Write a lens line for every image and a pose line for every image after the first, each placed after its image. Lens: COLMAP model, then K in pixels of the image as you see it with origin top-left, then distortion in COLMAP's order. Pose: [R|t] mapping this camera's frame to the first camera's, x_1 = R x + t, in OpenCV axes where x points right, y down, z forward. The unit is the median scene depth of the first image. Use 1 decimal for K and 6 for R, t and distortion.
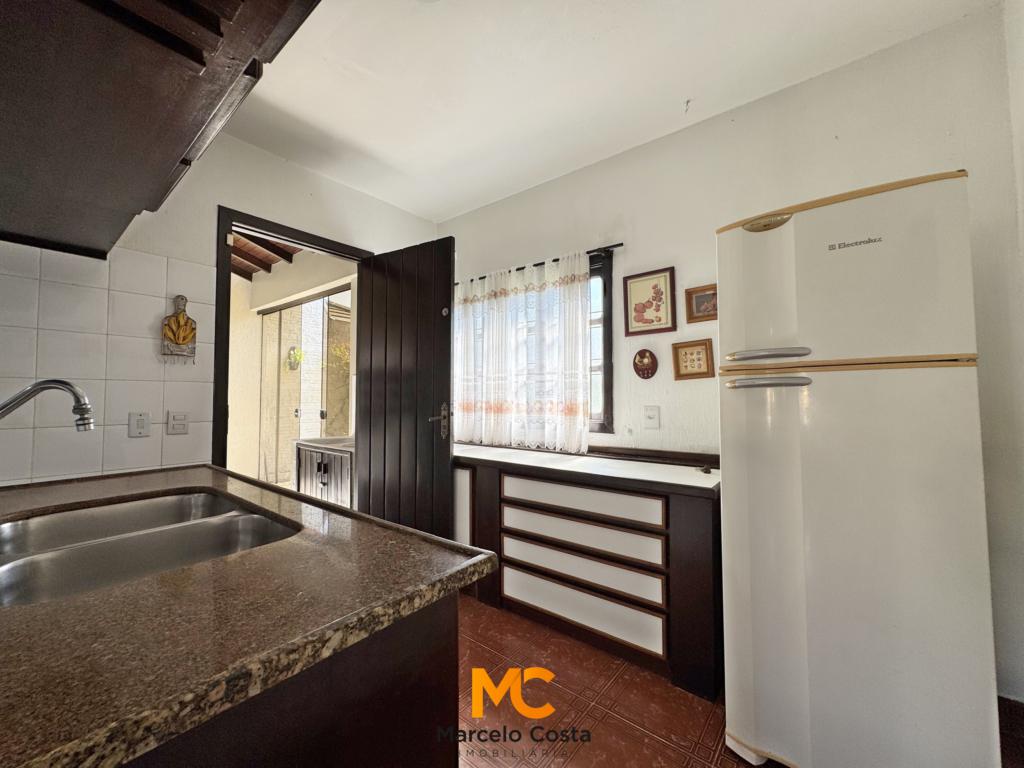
lens RADIAL K [[408.5, 0, 510.0], [0, 408.5, 385.2], [0, 0, 1]] dist [-0.010990, 0.000514]
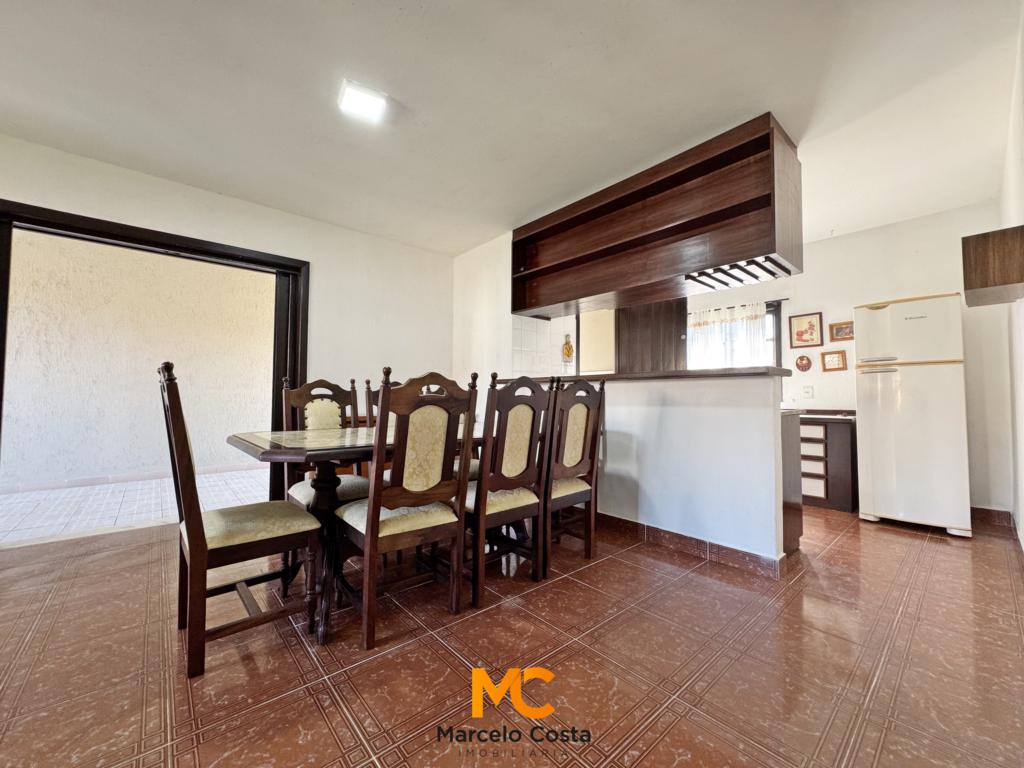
lens RADIAL K [[408.5, 0, 498.5], [0, 408.5, 382.8], [0, 0, 1]] dist [-0.010990, 0.000514]
pose [[0.980967, -0.001100, -0.194173, -0.688628], [-0.000016, 0.999984, -0.005744, 0.047209], [0.194176, 0.005638, 0.980950, -1.109027]]
